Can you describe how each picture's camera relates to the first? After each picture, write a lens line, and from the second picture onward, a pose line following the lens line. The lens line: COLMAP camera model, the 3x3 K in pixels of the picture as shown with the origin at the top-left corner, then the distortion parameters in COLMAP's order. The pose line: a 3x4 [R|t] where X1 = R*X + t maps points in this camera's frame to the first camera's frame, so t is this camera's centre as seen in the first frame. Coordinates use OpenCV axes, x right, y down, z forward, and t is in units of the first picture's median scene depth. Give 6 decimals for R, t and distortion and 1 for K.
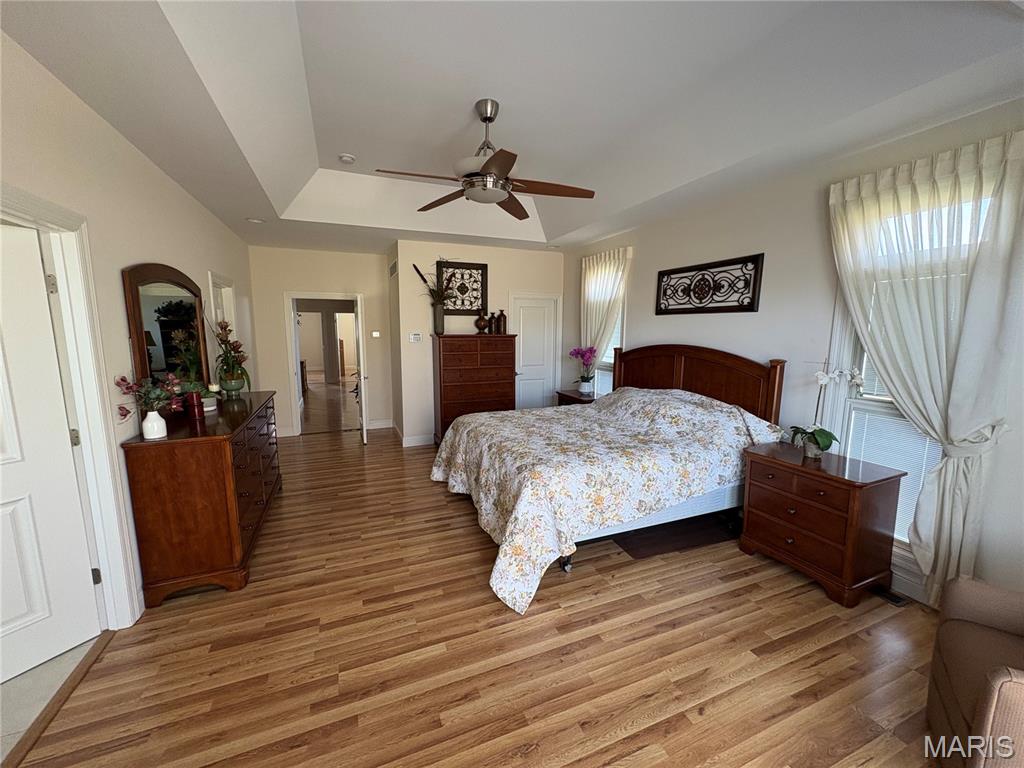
lens RADIAL K [[407.0, 0, 511.5], [0, 407.0, 384.7], [0, 0, 1]] dist [0.013338, -0.000075]
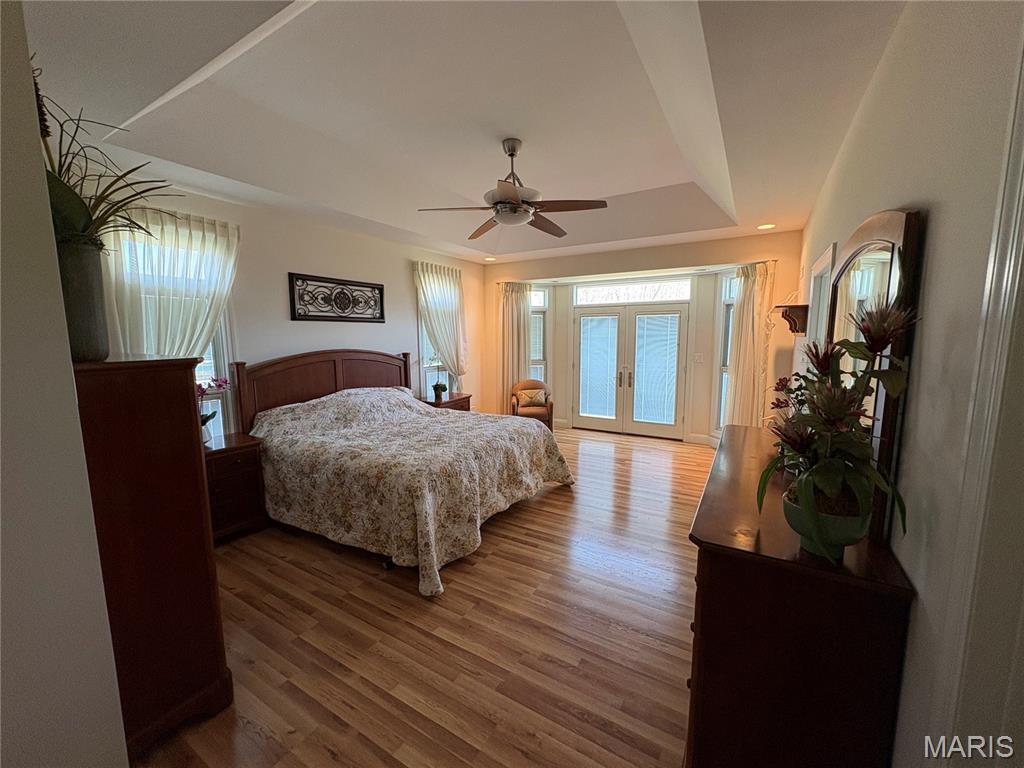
lens RADIAL K [[407.0, 0, 511.1], [0, 407.0, 382.1], [0, 0, 1]] dist [0.013338, -0.000075]
pose [[-0.606980, -0.106141, 0.787597, -0.766621], [0.105847, 0.971414, 0.212487, -0.204287], [-0.787637, 0.212340, -0.578394, 1.335505]]
